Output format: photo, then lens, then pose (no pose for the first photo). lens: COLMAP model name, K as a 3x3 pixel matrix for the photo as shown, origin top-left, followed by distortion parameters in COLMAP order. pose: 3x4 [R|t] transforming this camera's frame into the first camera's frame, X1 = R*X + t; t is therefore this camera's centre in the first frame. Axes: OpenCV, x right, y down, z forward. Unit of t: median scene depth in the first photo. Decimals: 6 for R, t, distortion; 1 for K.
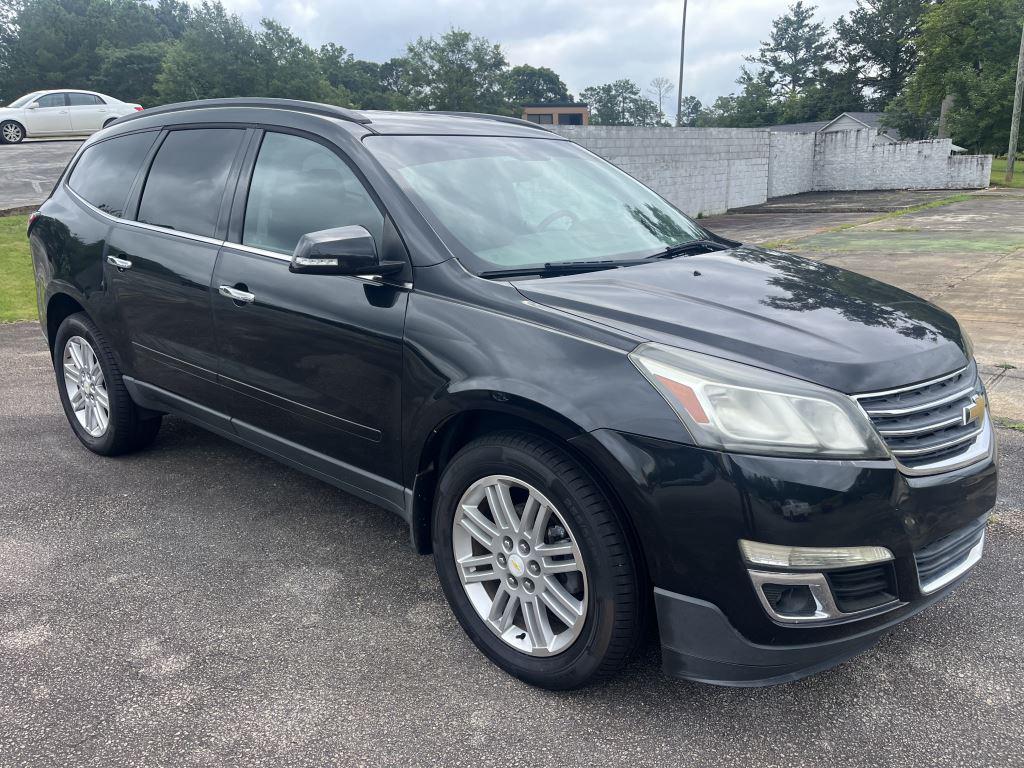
lens RADIAL K [[796.6, 0, 512.0], [0, 796.6, 384.0], [0, 0, 1]] dist [0.009429, -0.008152]
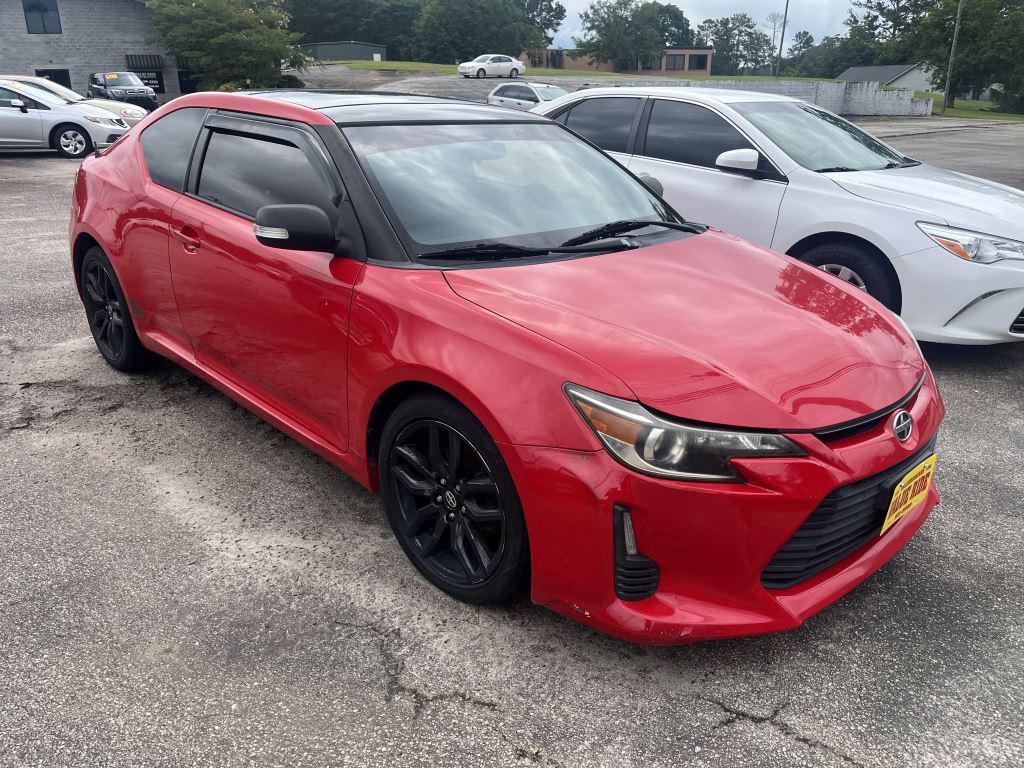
lens RADIAL K [[796.6, 0, 512.0], [0, 796.6, 384.0], [0, 0, 1]] dist [0.009429, -0.008152]
pose [[0.992233, 0.074675, -0.099482, -0.030401], [-0.065818, 0.993808, 0.089521, 0.052086], [0.105551, -0.082278, 0.991004, -0.191248]]
